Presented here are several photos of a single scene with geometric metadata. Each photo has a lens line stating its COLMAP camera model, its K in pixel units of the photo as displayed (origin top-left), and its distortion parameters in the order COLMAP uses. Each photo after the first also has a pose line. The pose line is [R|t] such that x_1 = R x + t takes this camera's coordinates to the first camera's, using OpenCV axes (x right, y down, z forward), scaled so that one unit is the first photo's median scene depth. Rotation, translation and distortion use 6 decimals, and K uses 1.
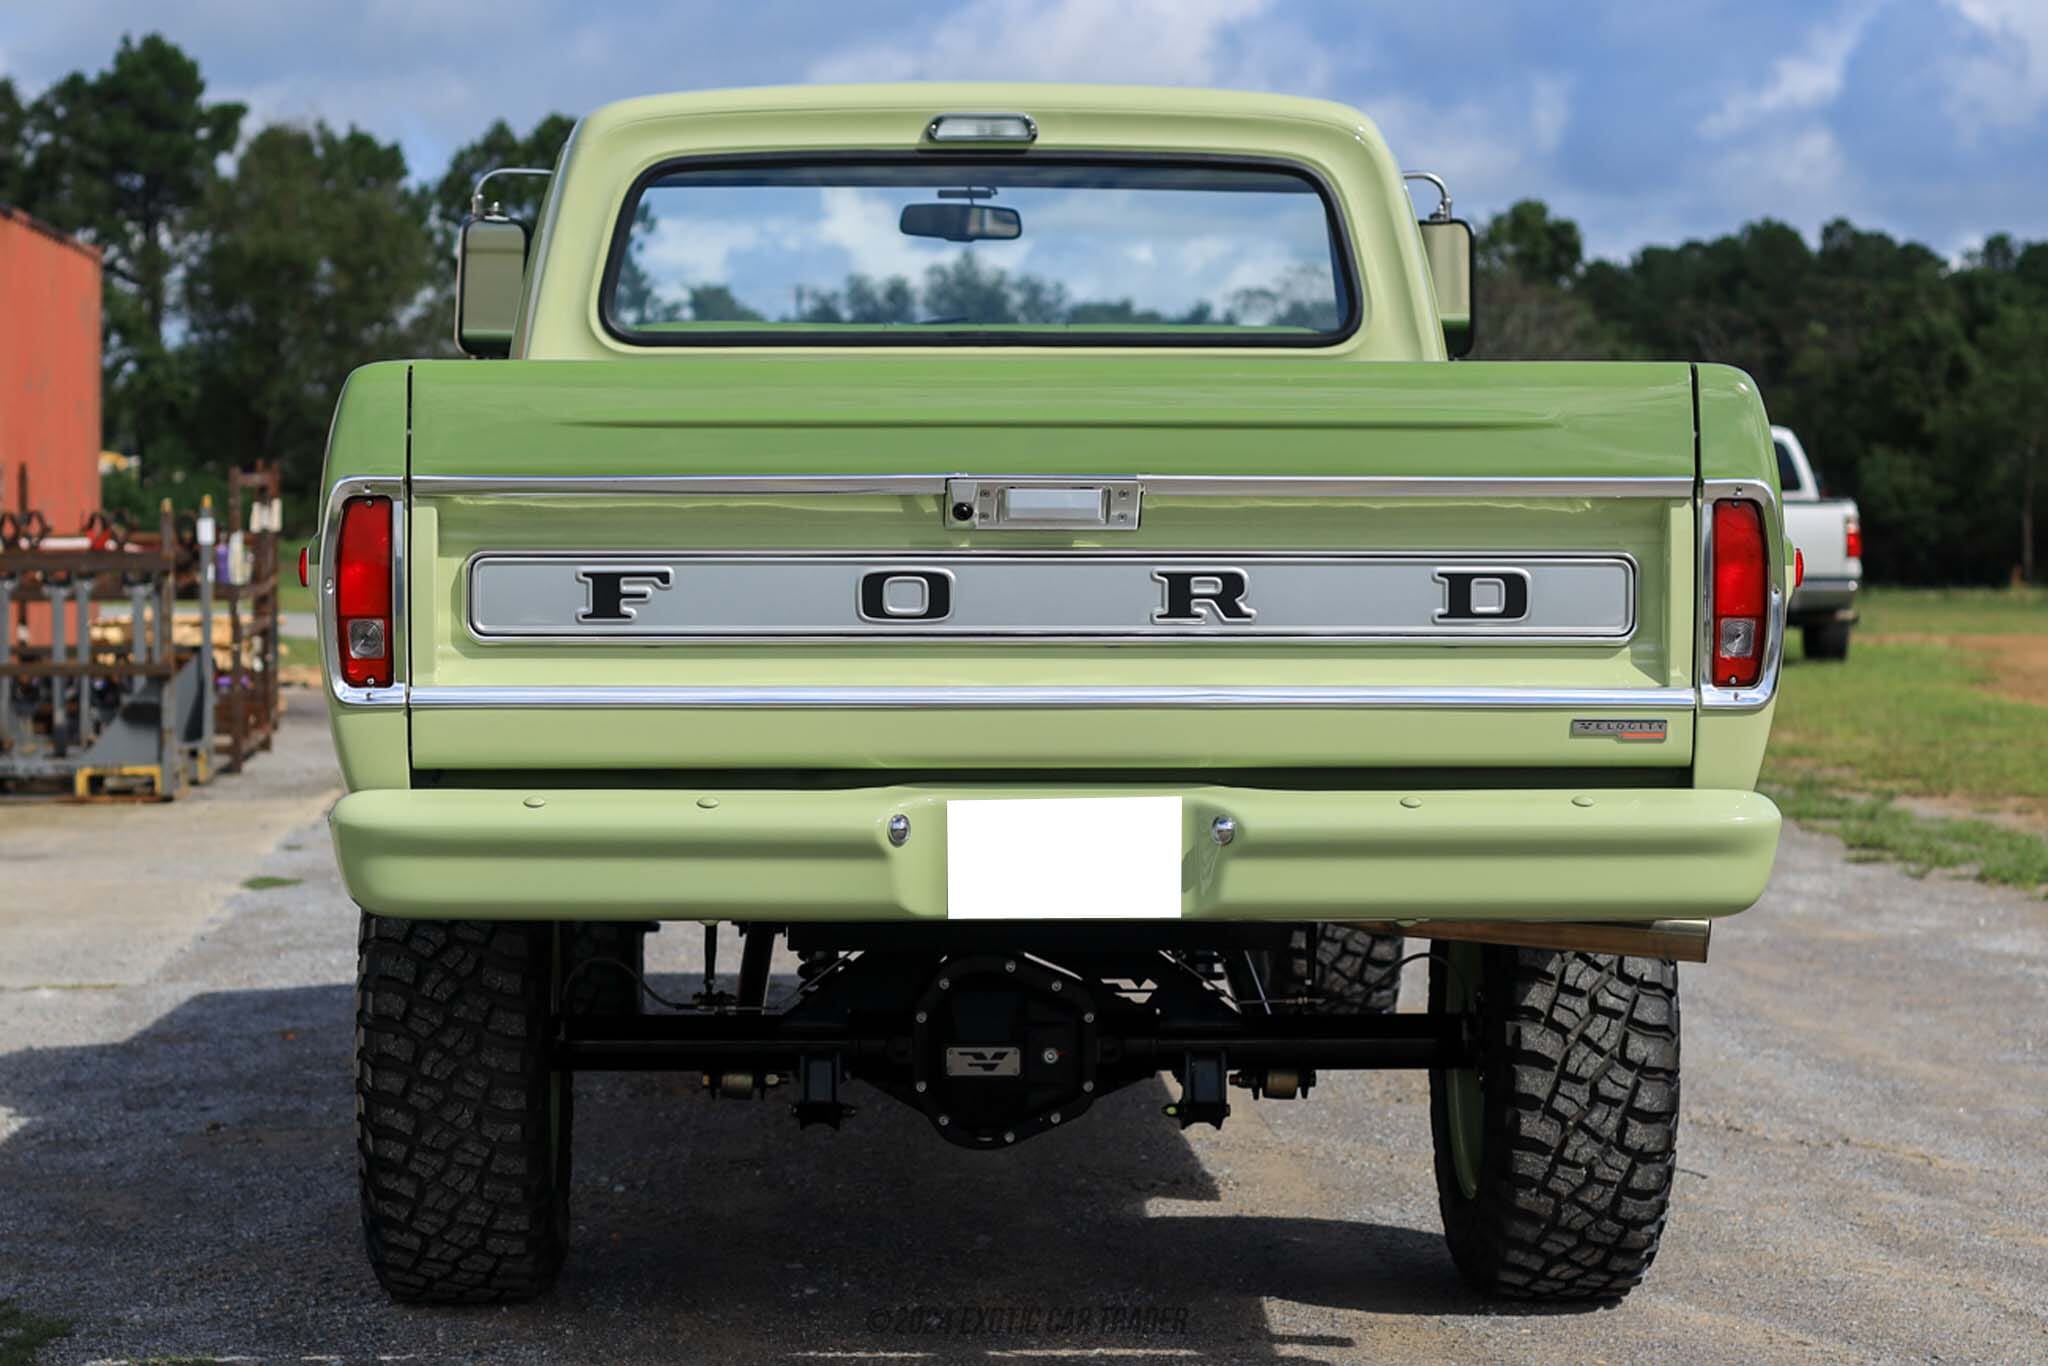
lens RADIAL K [[4991.2, 0, 1024.0], [0, 4991.2, 683.0], [0, 0, 1]] dist [-0.163415, -0.420126]
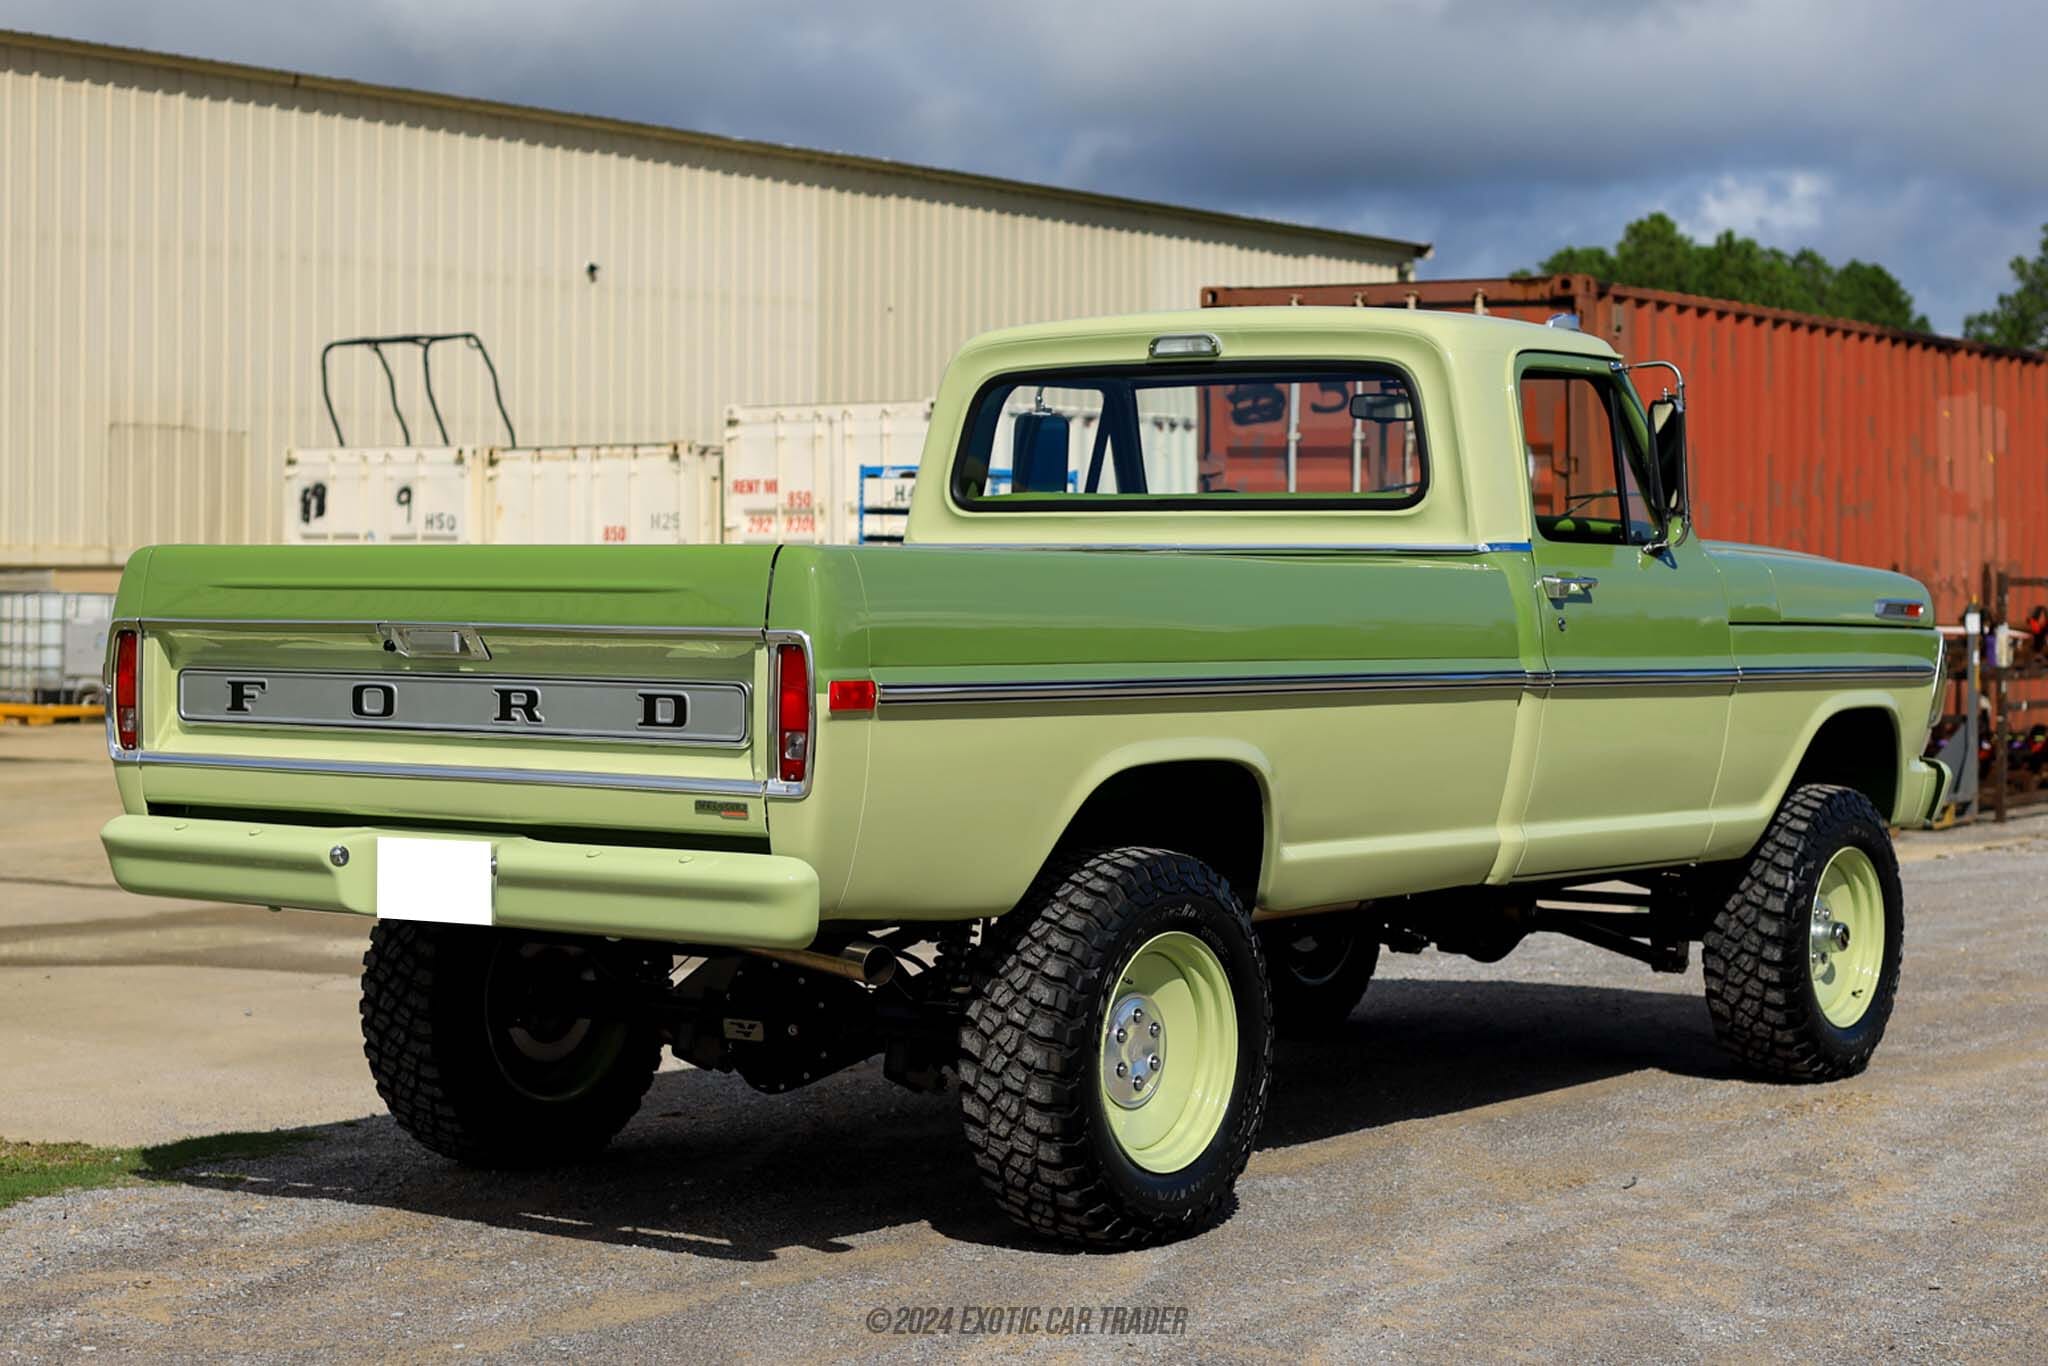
lens RADIAL K [[4231.0, 0, 924.6], [0, 4231.0, 684.6], [0, 0, 1]] dist [-0.181978, -0.068108]
pose [[0.763071, 0.020763, -0.645981, 0.921318], [-0.026857, 0.999639, 0.000404, -0.027245], [0.645757, 0.017041, 0.763353, 0.134909]]
